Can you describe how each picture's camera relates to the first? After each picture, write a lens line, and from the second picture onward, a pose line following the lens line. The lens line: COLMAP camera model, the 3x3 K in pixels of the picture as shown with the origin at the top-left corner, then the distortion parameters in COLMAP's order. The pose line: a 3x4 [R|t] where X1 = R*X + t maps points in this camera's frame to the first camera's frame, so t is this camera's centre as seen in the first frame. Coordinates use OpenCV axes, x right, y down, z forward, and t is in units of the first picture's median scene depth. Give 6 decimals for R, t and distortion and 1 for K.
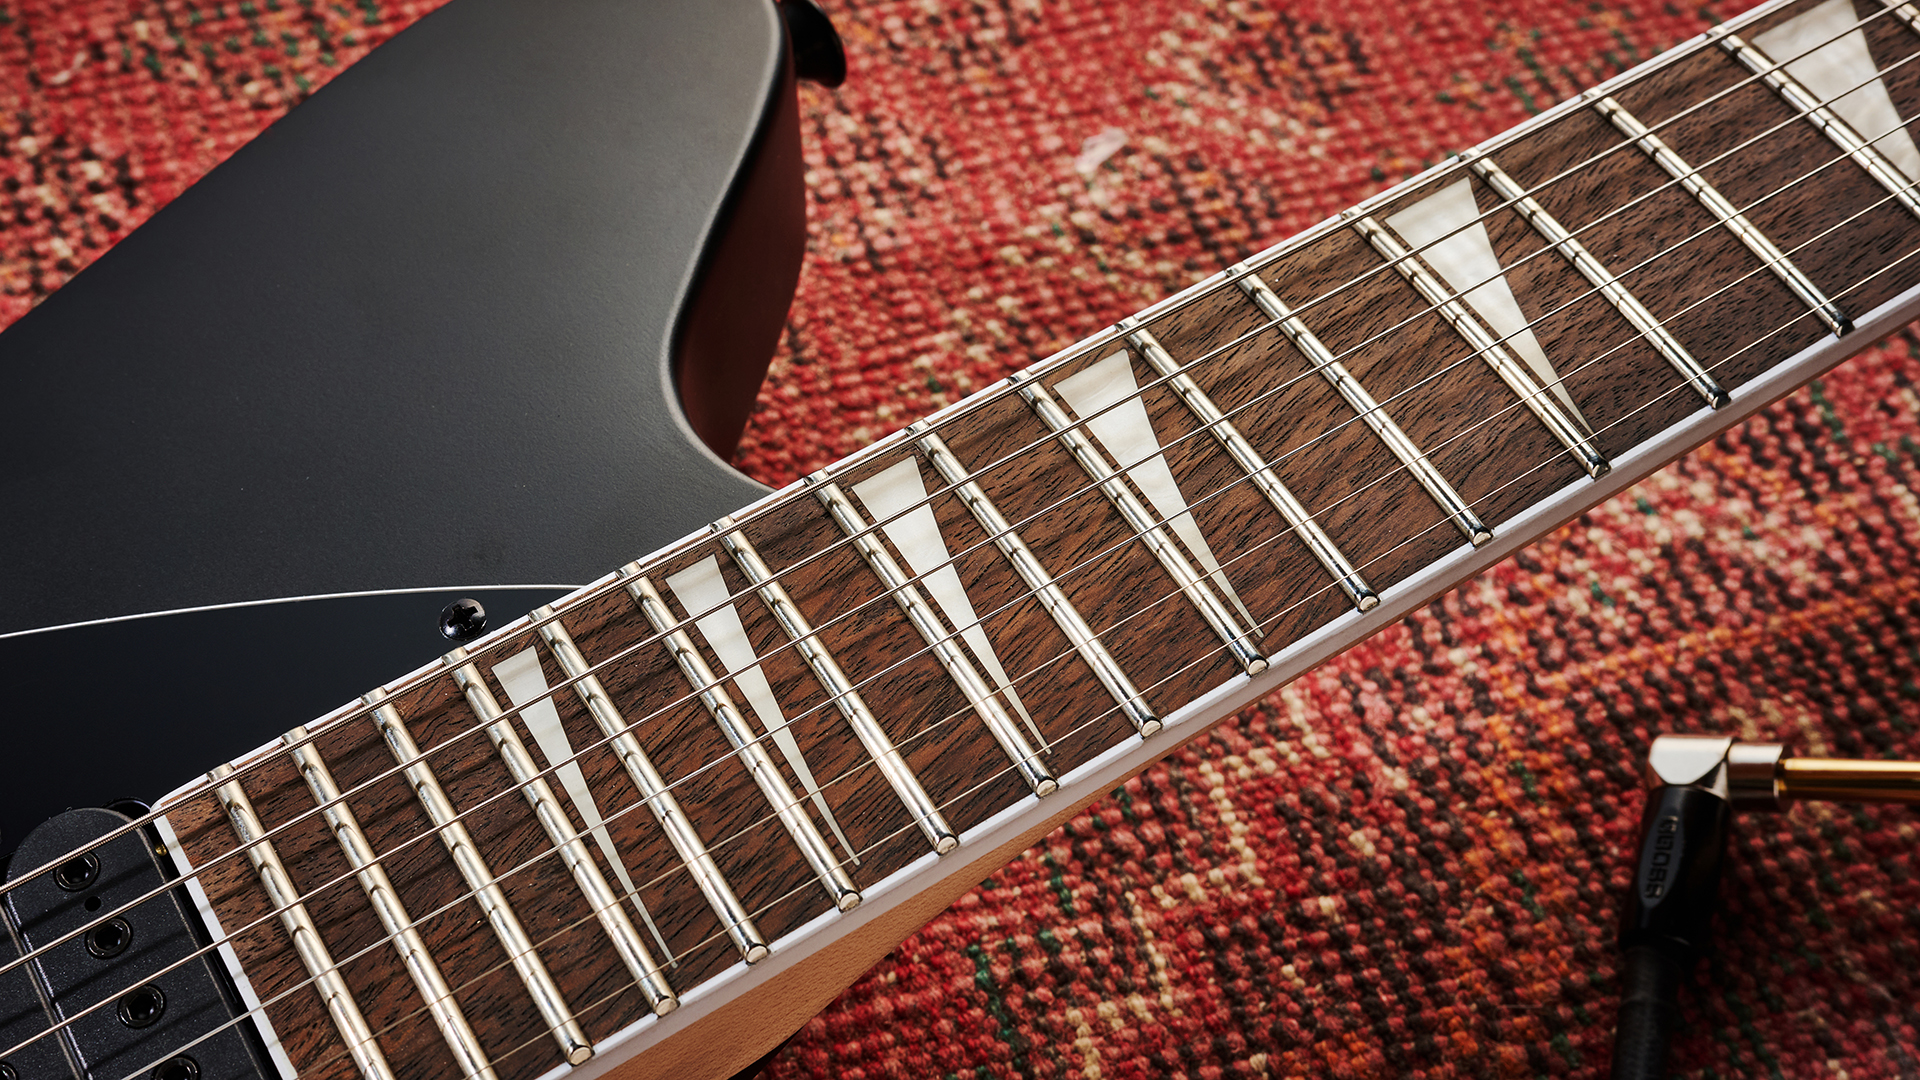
lens RADIAL K [[2659.4, 0, 923.4], [0, 2659.4, 511.4], [0, 0, 1]] dist [0.010603, -0.026205]
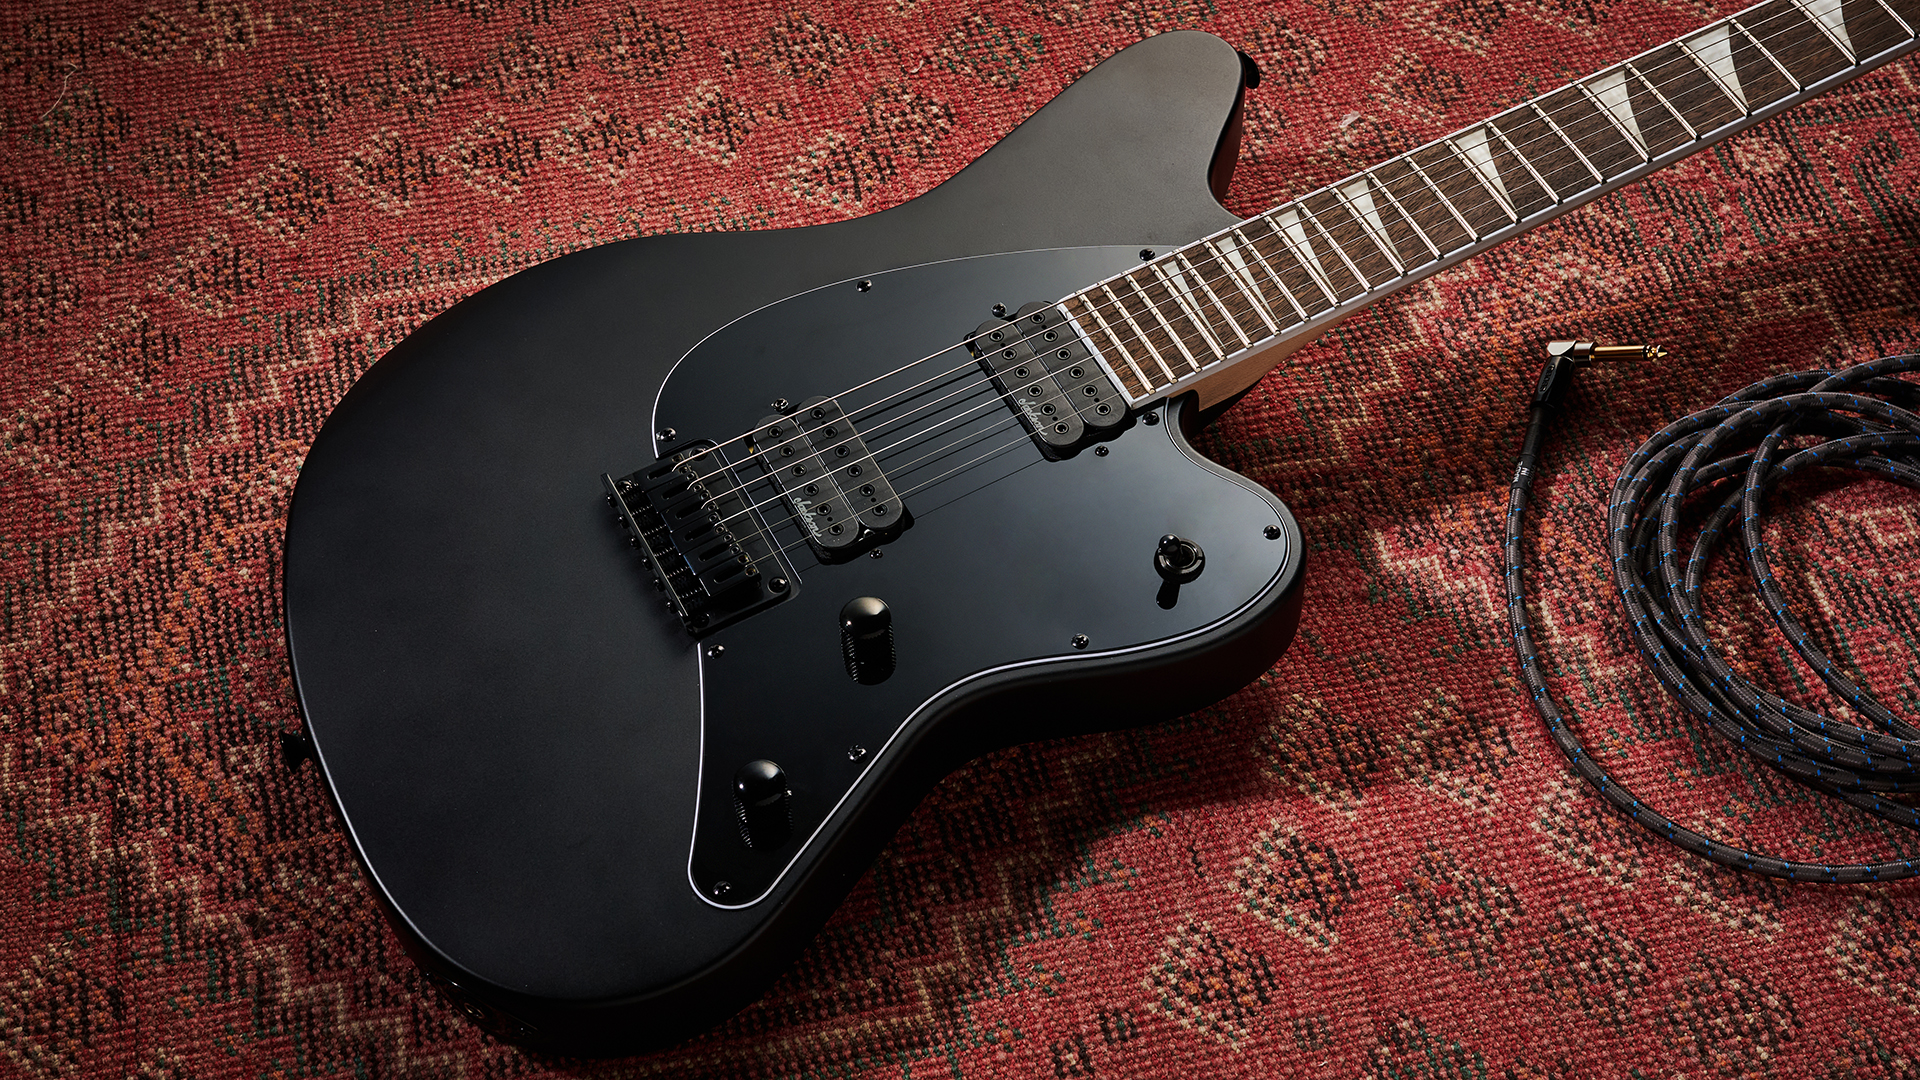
lens RADIAL K [[2893.1, 0, 960.0], [0, 2893.1, 540.0], [0, 0, 1]] dist [0.019665, -0.056497]
pose [[0.998309, 0.049157, -0.031040, -0.253890], [-0.049326, 0.998772, -0.004698, 0.375946], [0.030771, 0.006222, 0.999507, -2.232836]]
